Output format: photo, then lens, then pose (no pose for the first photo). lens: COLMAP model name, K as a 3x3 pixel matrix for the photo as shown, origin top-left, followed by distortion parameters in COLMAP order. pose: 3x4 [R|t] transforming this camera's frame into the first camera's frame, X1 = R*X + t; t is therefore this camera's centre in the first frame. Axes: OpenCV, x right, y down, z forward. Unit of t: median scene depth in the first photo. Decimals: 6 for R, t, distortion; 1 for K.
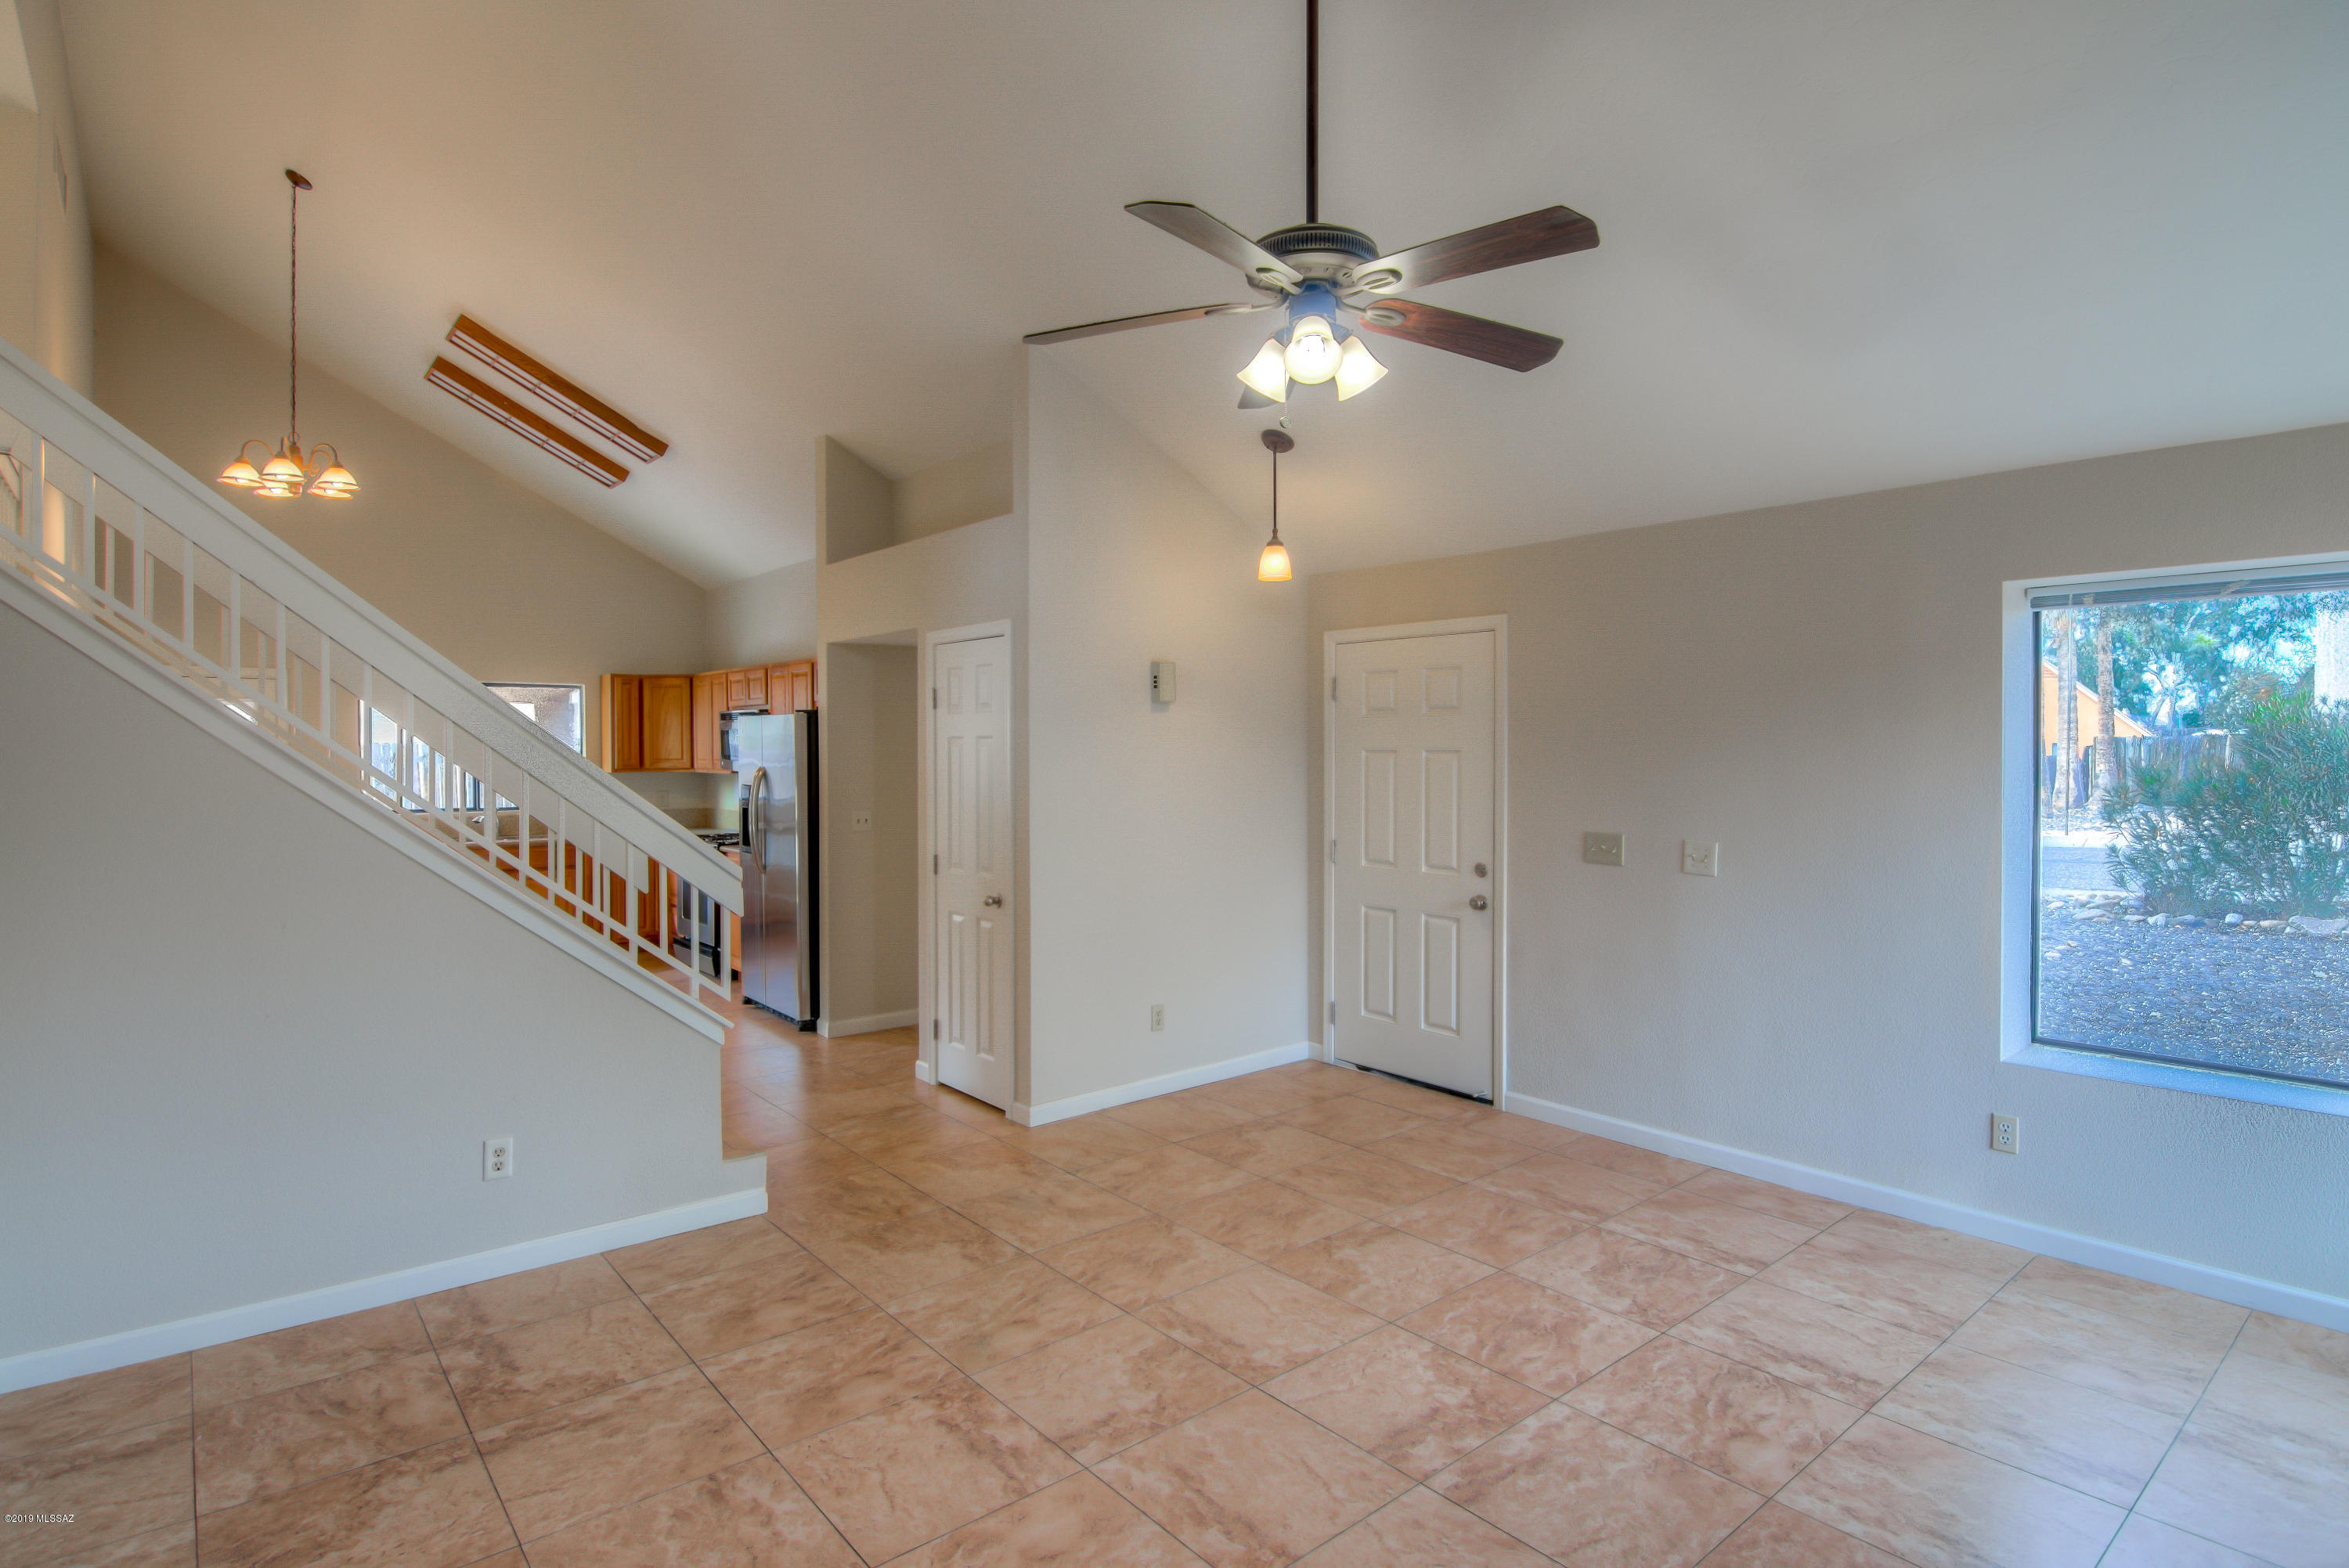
lens RADIAL K [[1221.5, 0, 1173.0], [0, 1221.5, 768.3], [0, 0, 1]] dist [-0.012185, -0.001886]
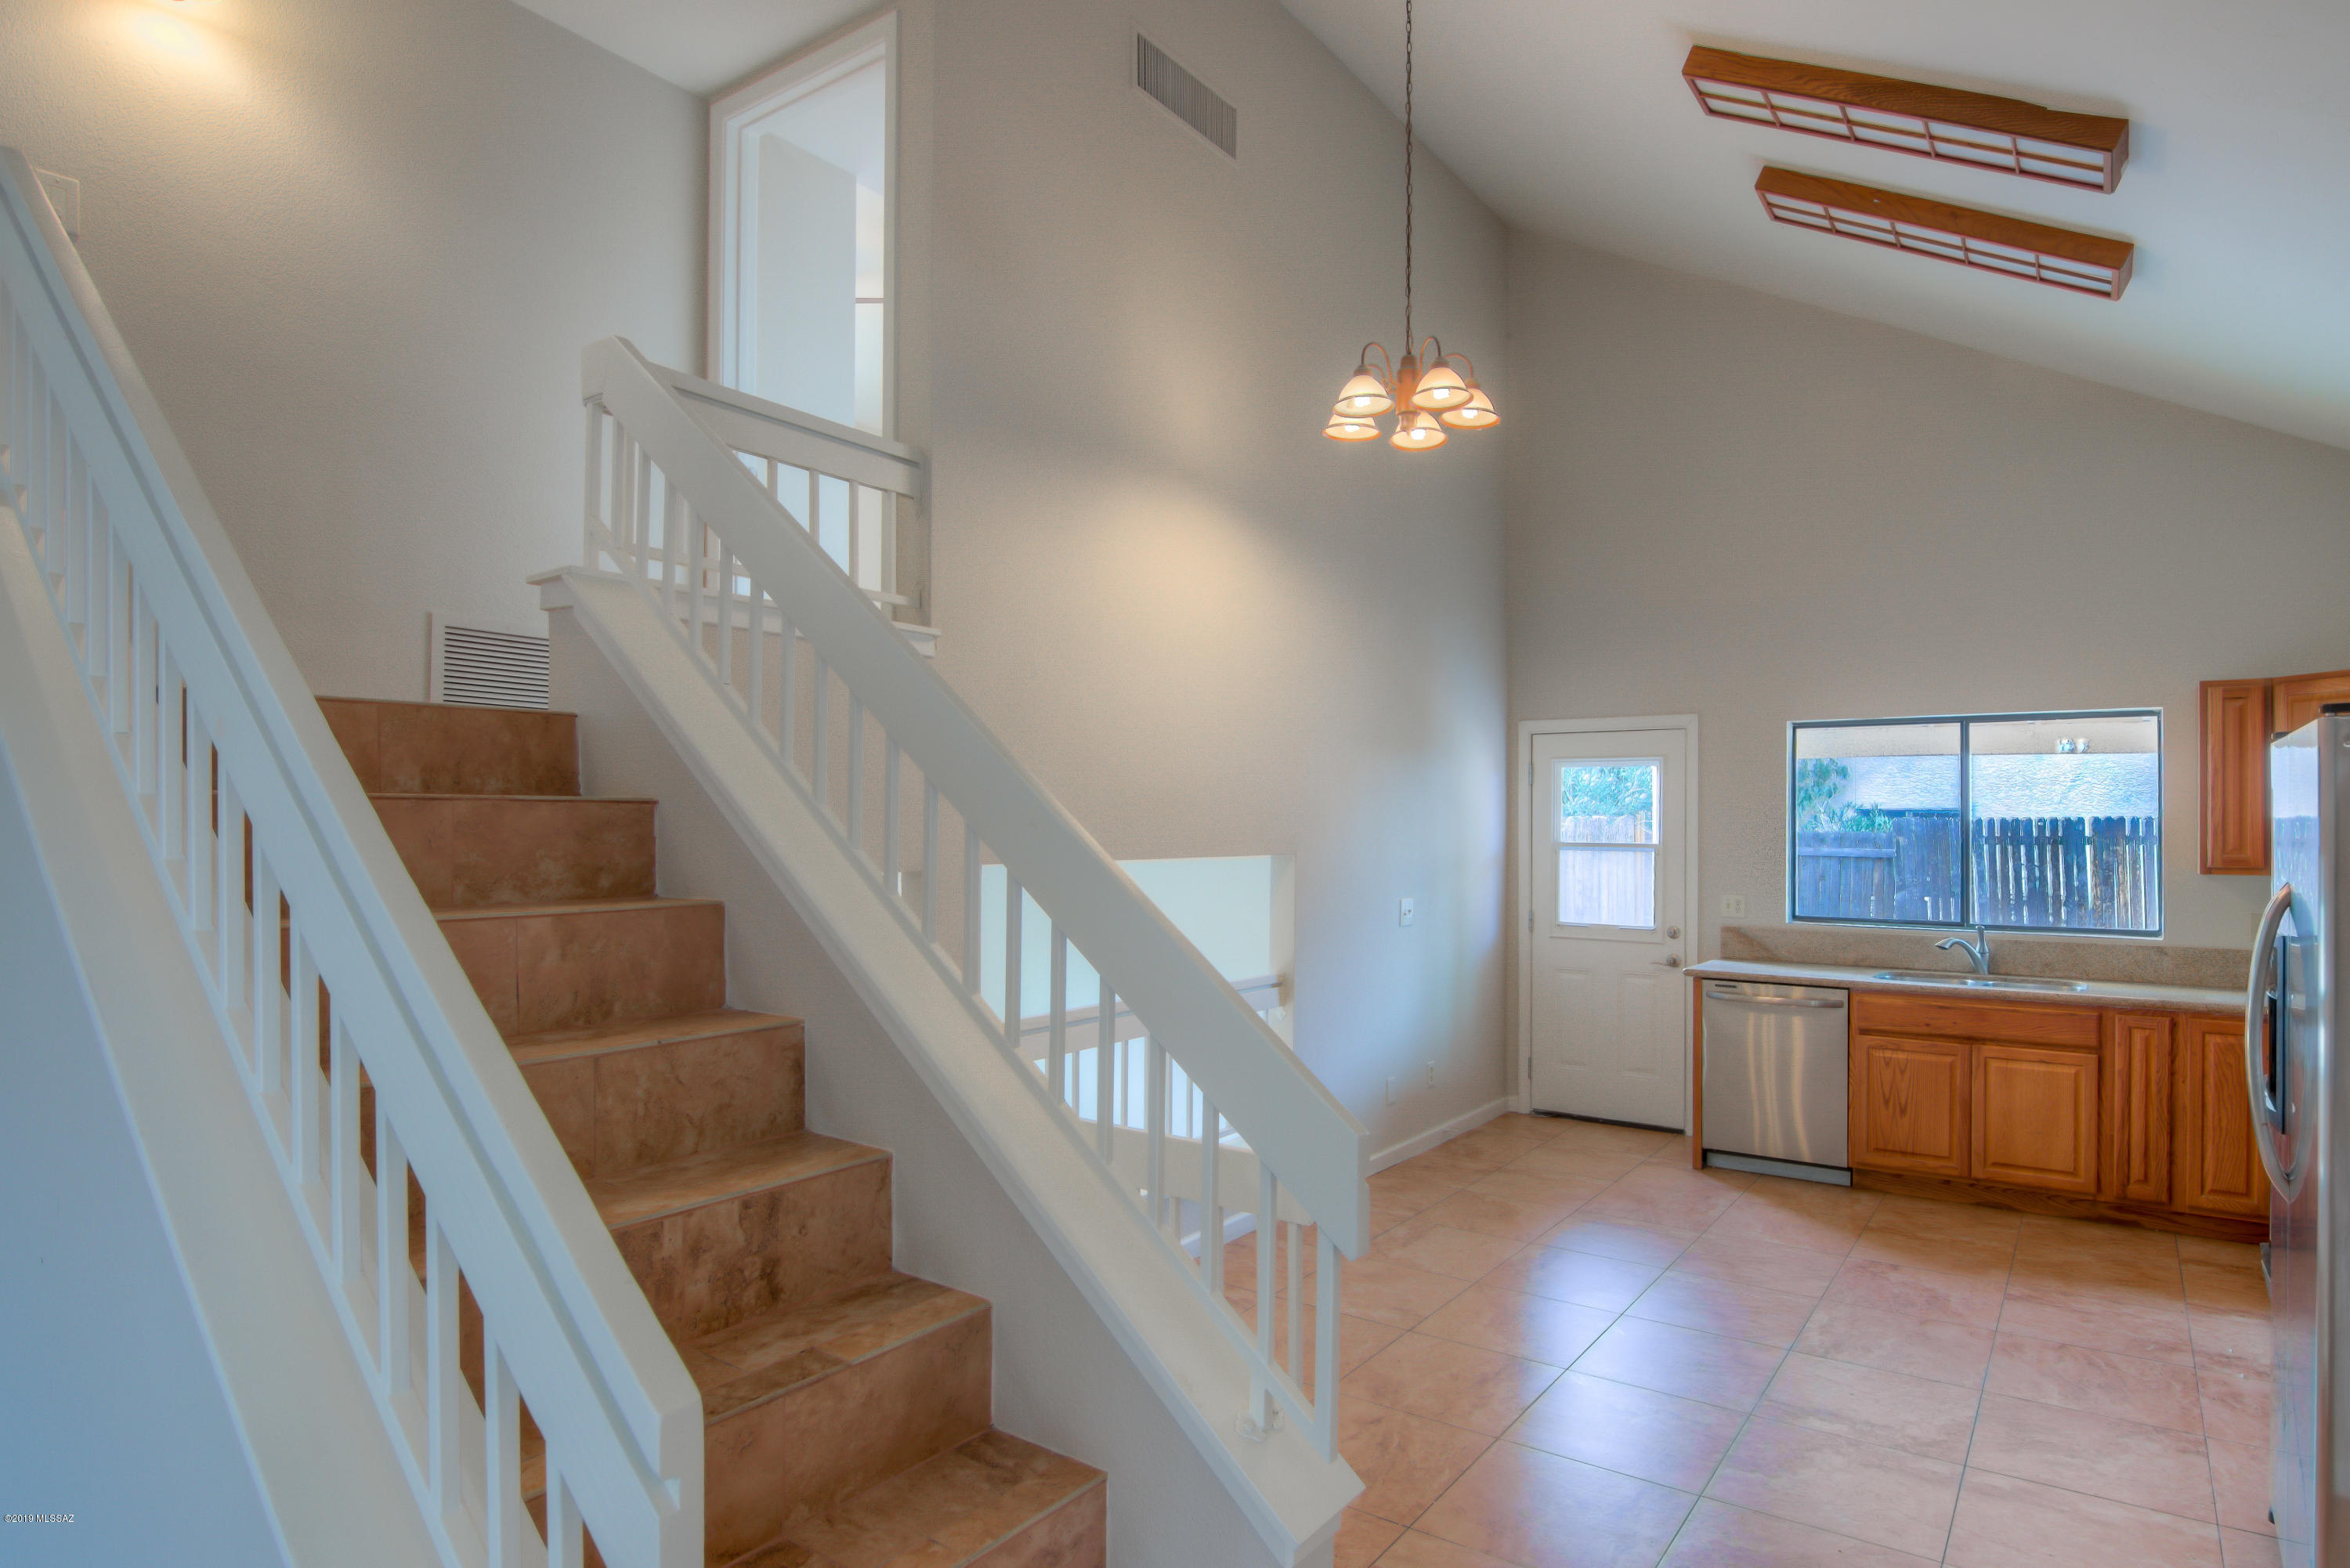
lens RADIAL K [[1292.6, 0, 1231.0], [0, 1292.6, 826.2], [0, 0, 1]] dist [-0.001029, -0.000788]
pose [[0.277232, 0.010776, -0.960742, -0.050682], [-0.021274, 0.999761, 0.005075, -0.010452], [0.960567, 0.019032, 0.277395, 0.451376]]
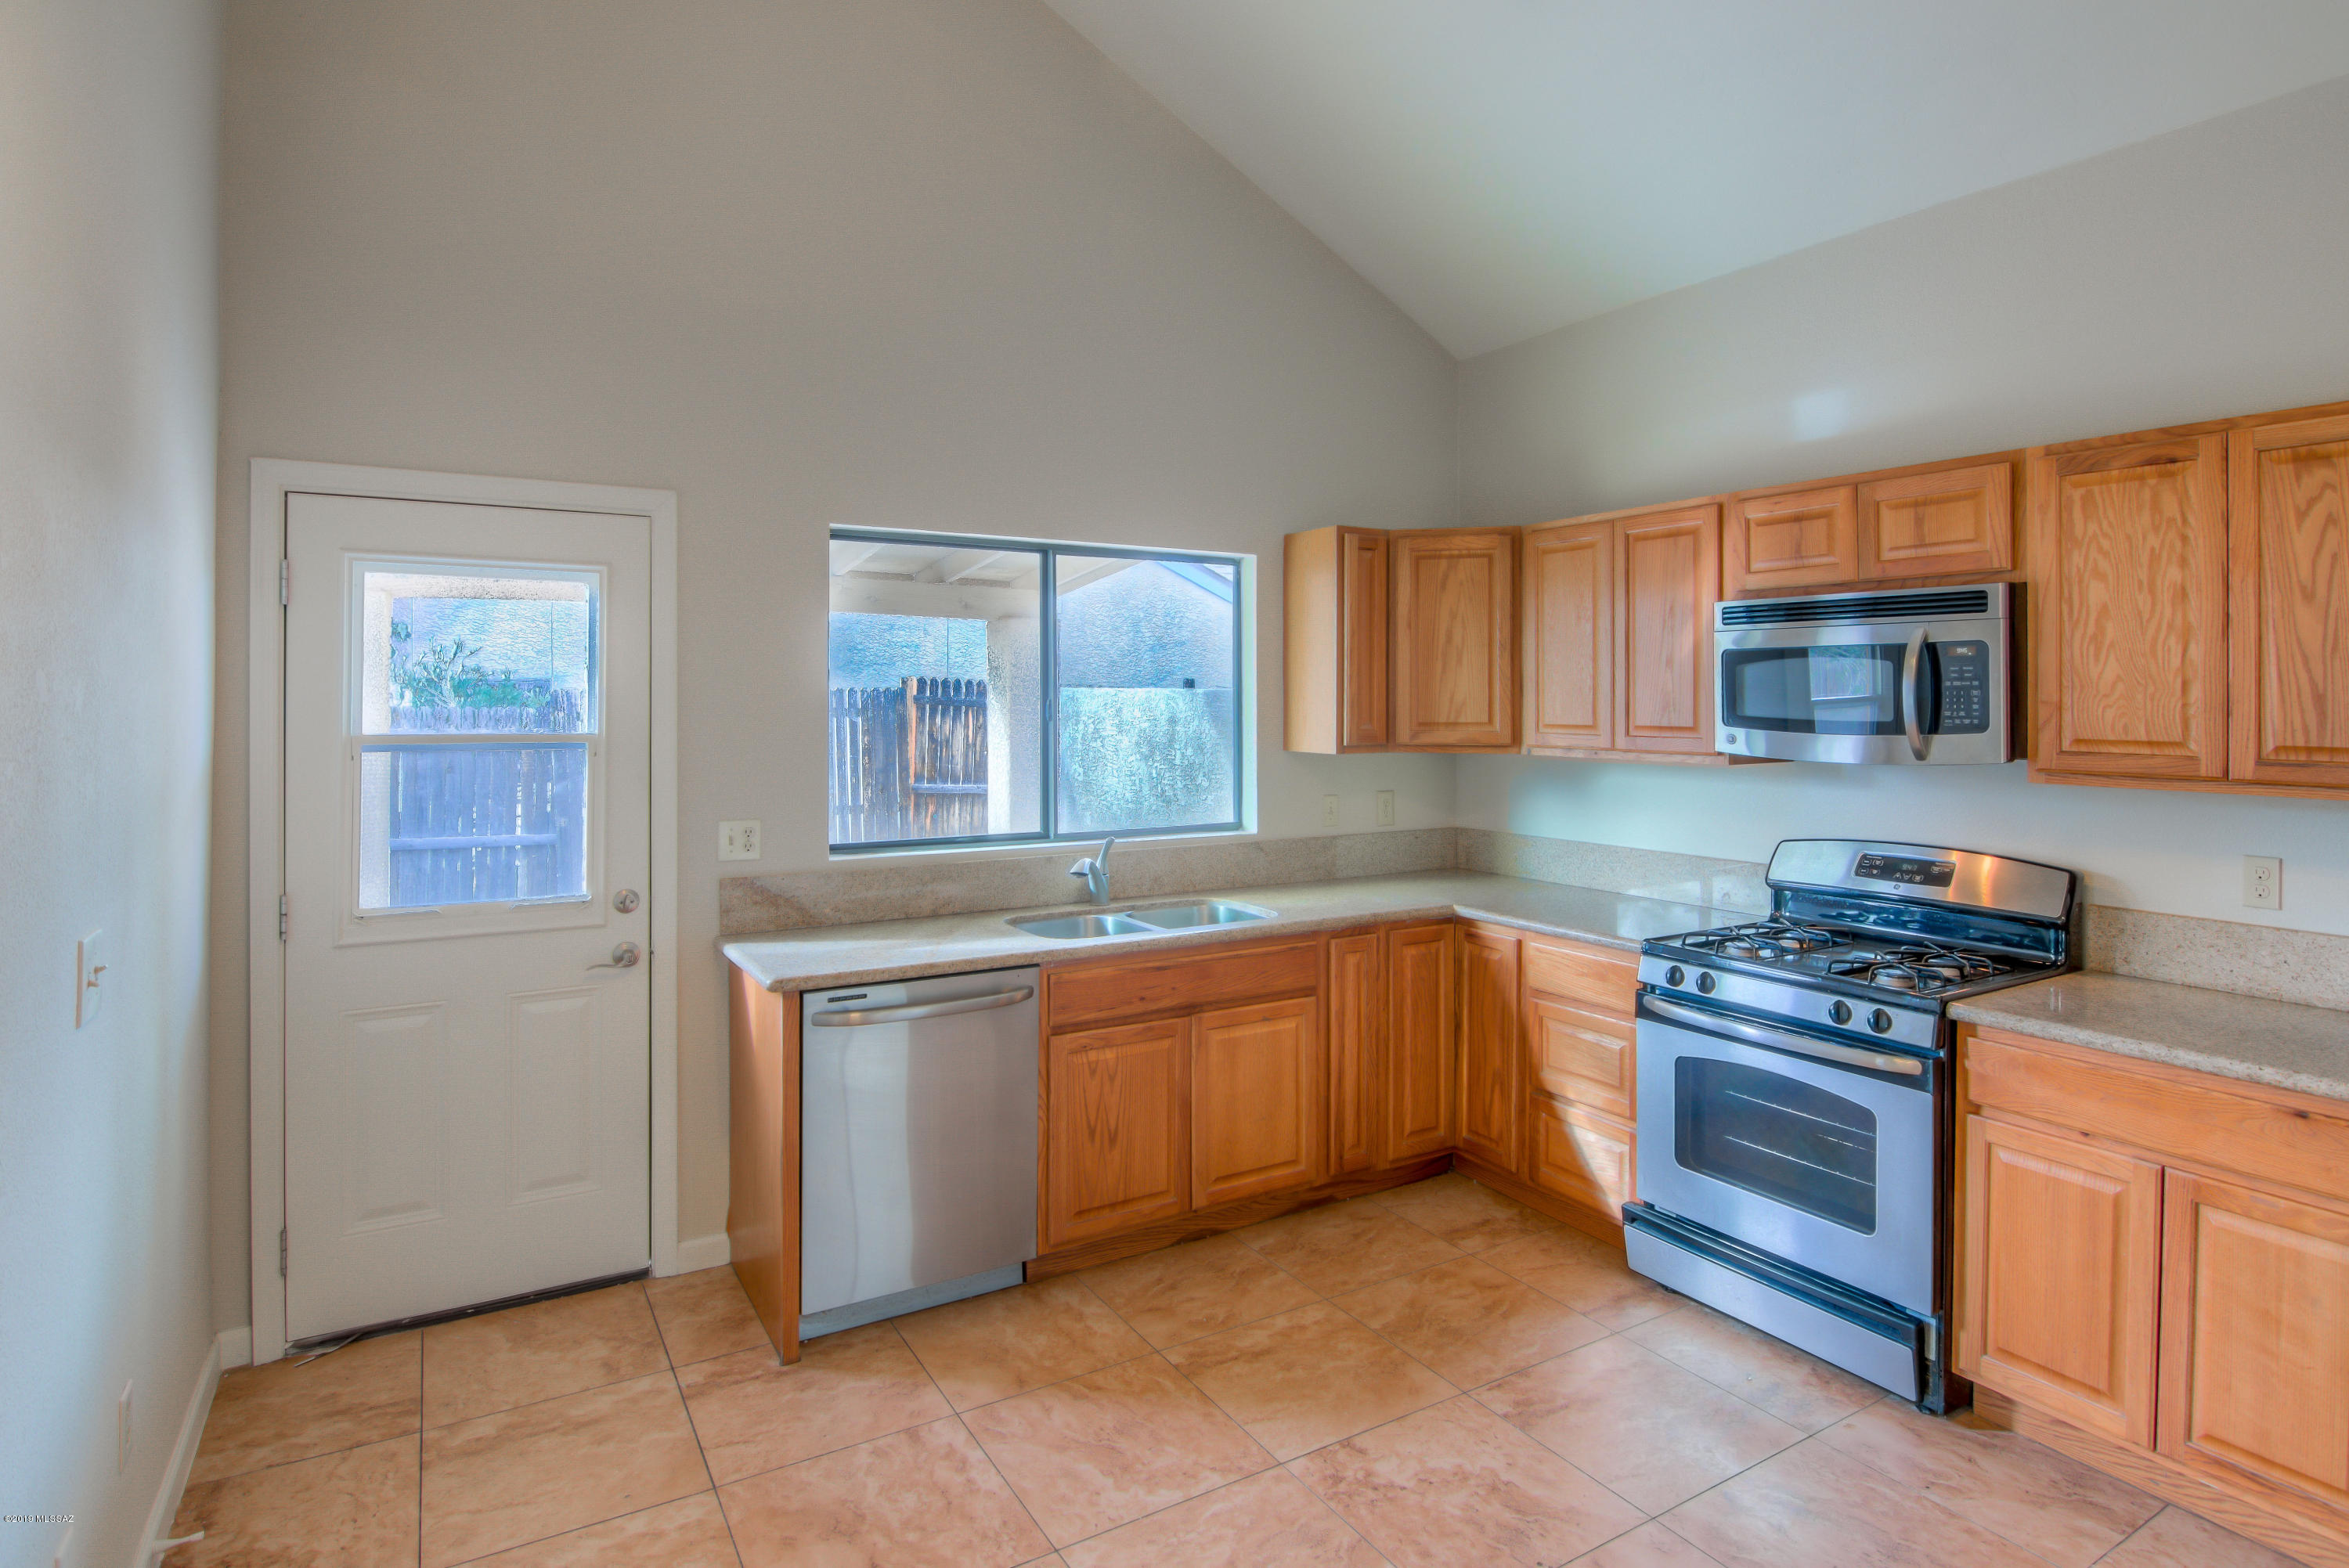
lens RADIAL K [[1232.7, 0, 1170.8], [0, 1232.7, 699.4], [0, 0, 1]] dist [-0.006714, -0.002384]
pose [[0.987688, 0.006858, -0.156286, -0.444294], [-0.009547, 0.999819, -0.016466, -0.007777], [0.156144, 0.017755, 0.987575, 0.551743]]
